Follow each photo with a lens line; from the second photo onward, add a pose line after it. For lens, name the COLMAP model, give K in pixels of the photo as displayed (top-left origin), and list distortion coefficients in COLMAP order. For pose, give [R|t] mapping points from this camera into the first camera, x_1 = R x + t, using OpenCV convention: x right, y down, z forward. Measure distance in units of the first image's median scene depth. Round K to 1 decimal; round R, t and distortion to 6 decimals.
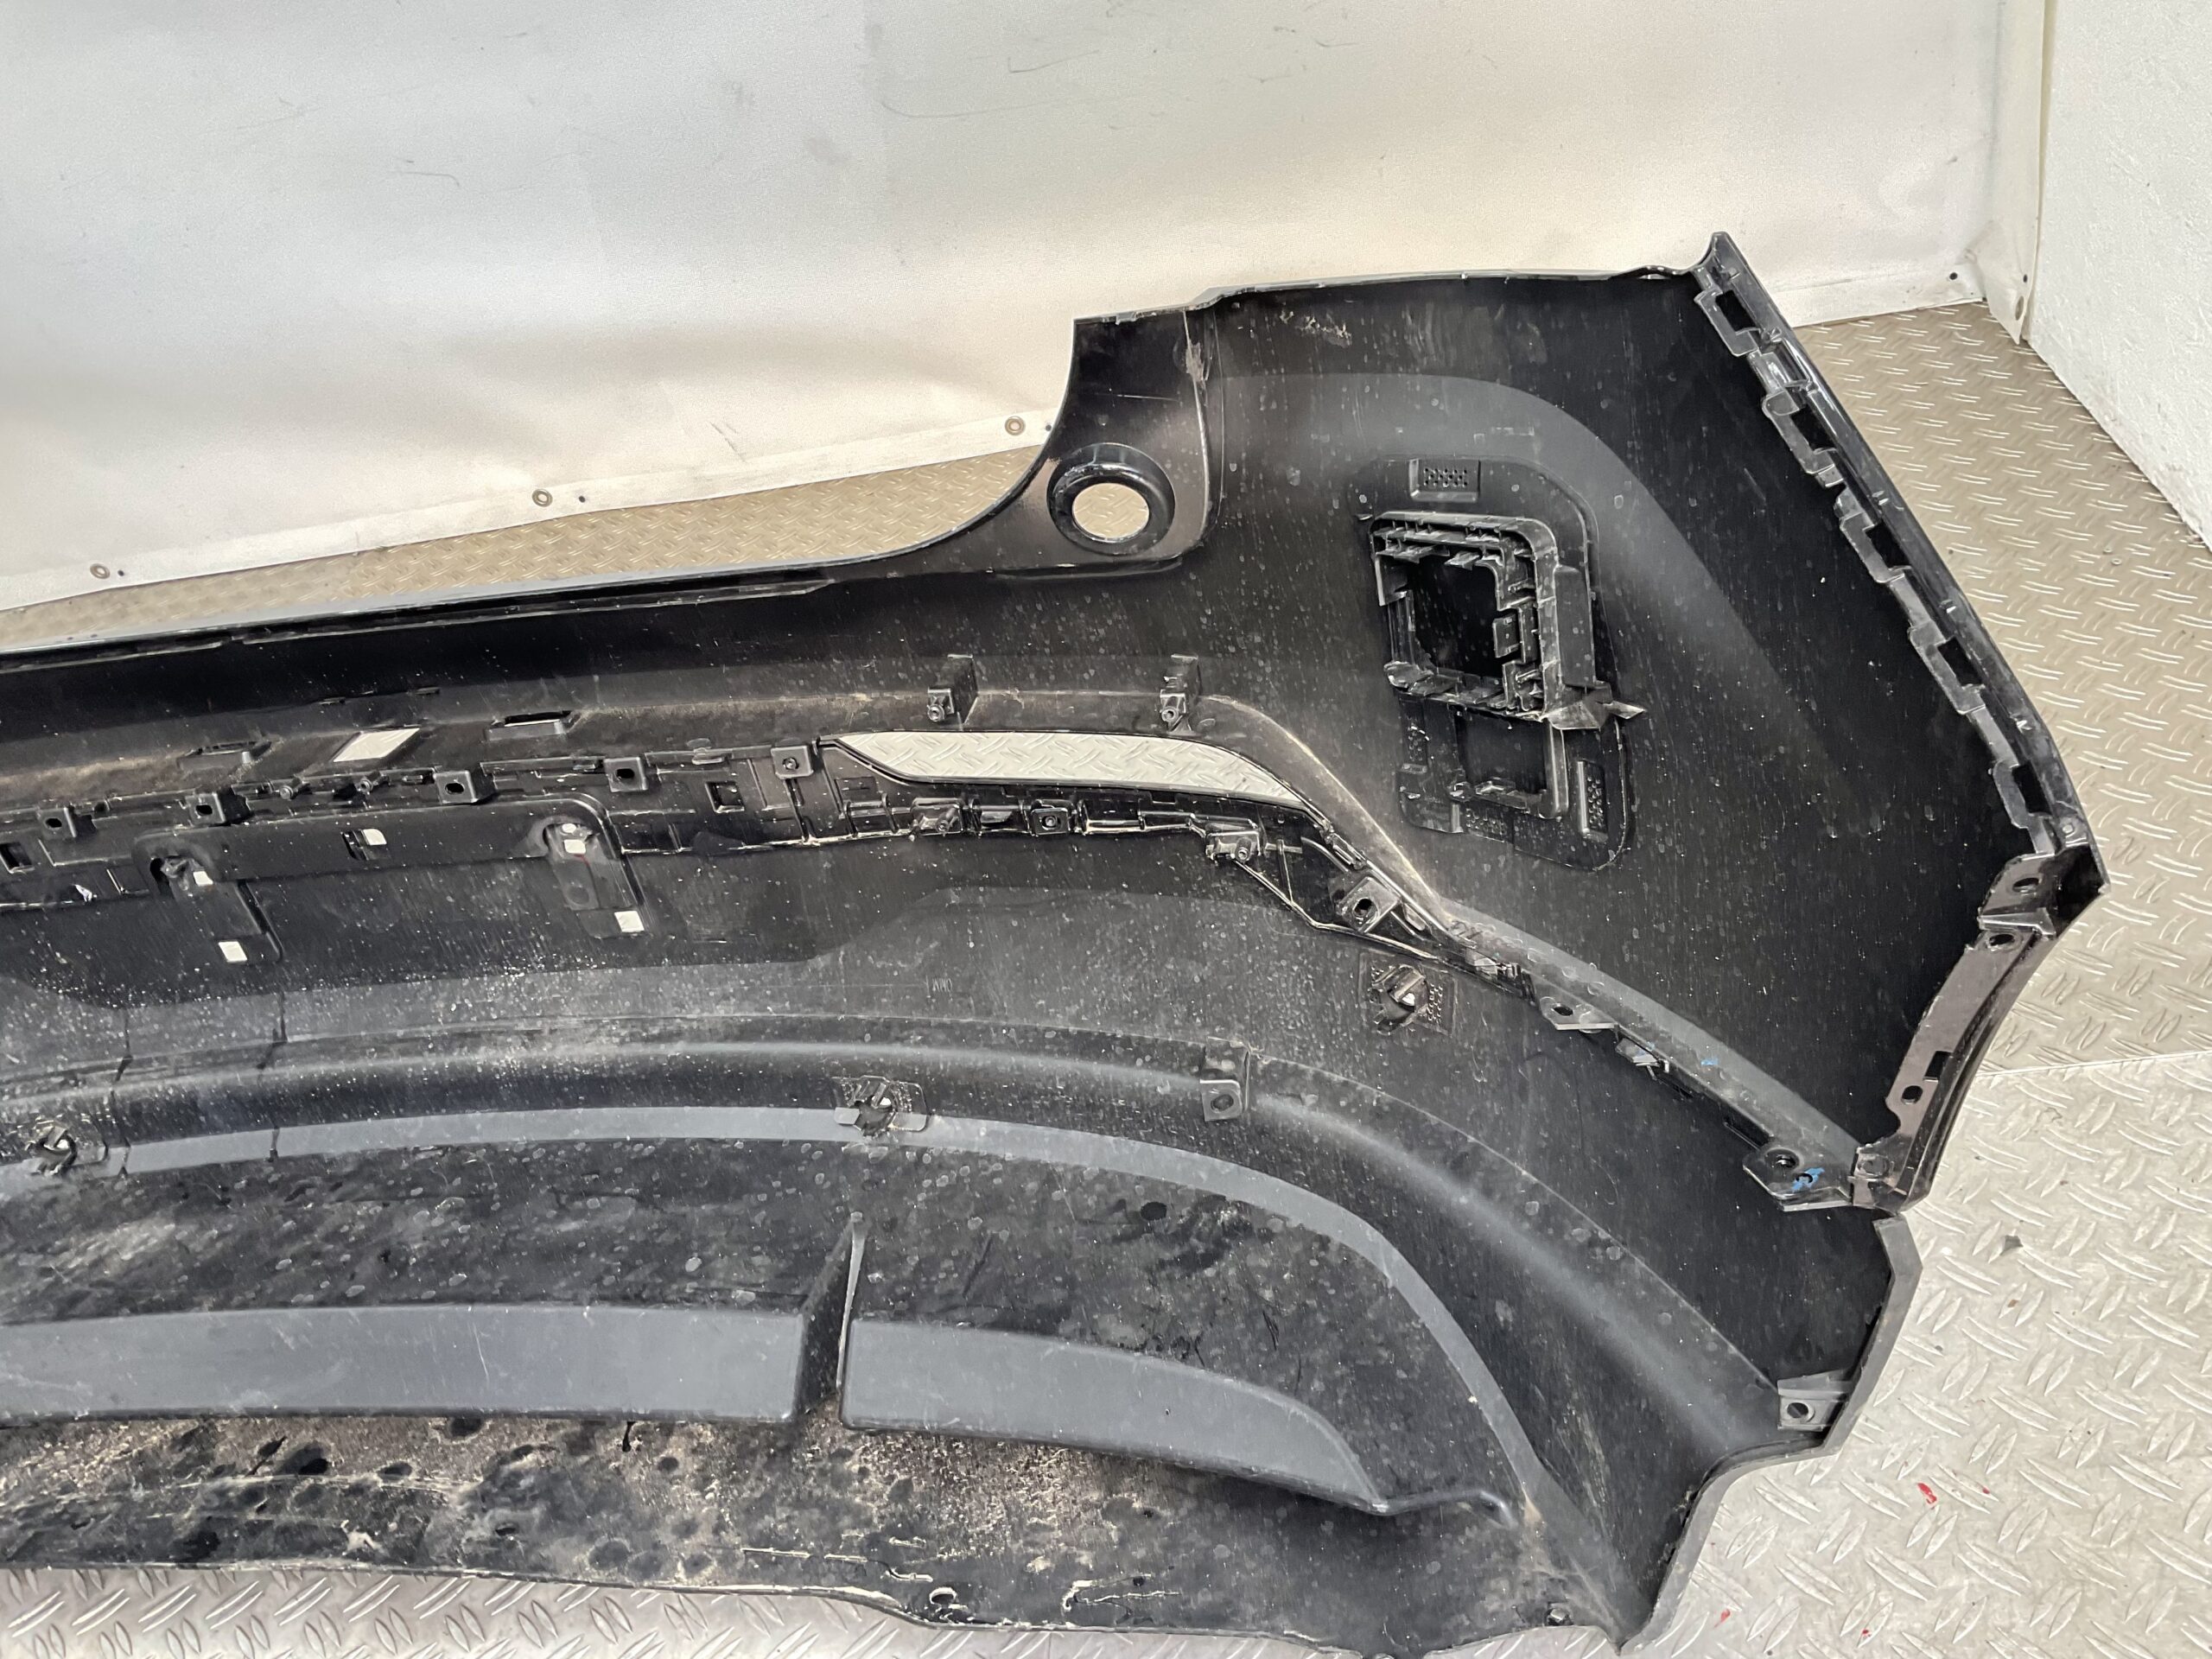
lens RADIAL K [[1820.0, 0, 1100.0], [0, 1820.0, 795.0], [0, 0, 1]] dist [0.100776, -0.192059]
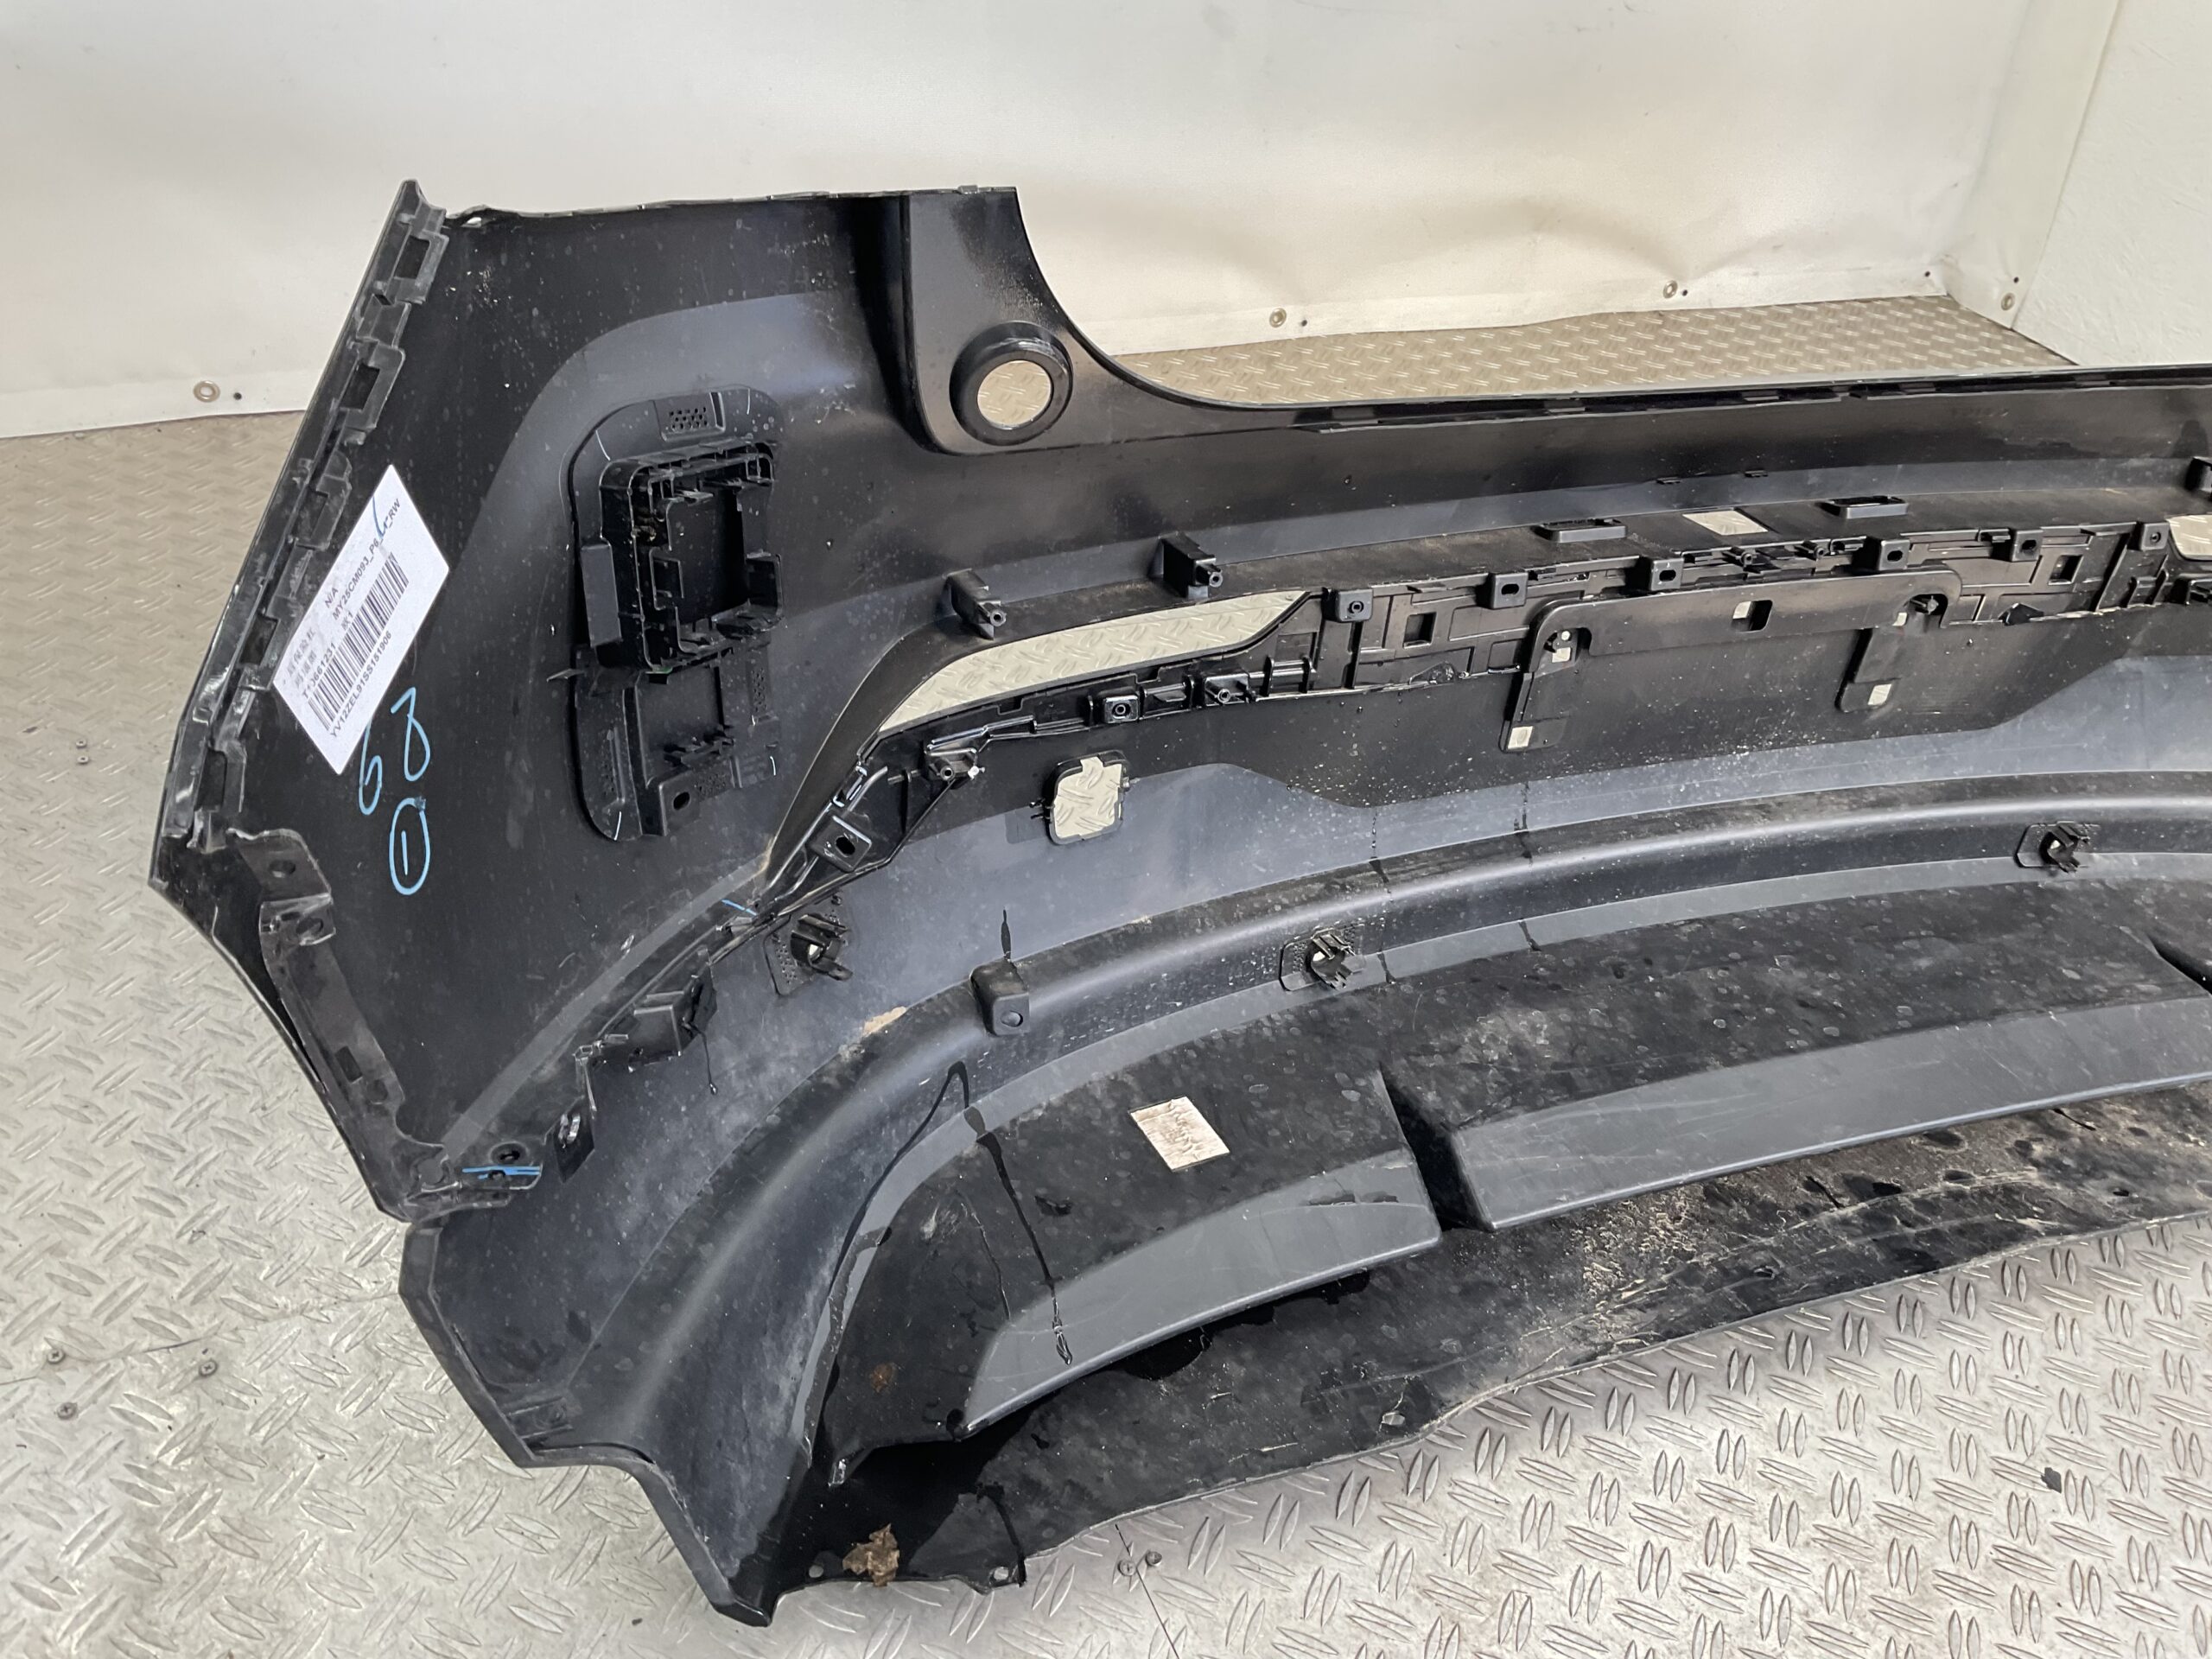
lens RADIAL K [[1820.0, 0, 1100.0], [0, 1820.0, 795.0], [0, 0, 1]] dist [0.100776, -0.192059]
pose [[0.861502, -0.029035, 0.506923, -1.186577], [0.030397, 0.999522, 0.005592, 0.105794], [-0.506843, 0.010591, 0.861973, 0.278577]]
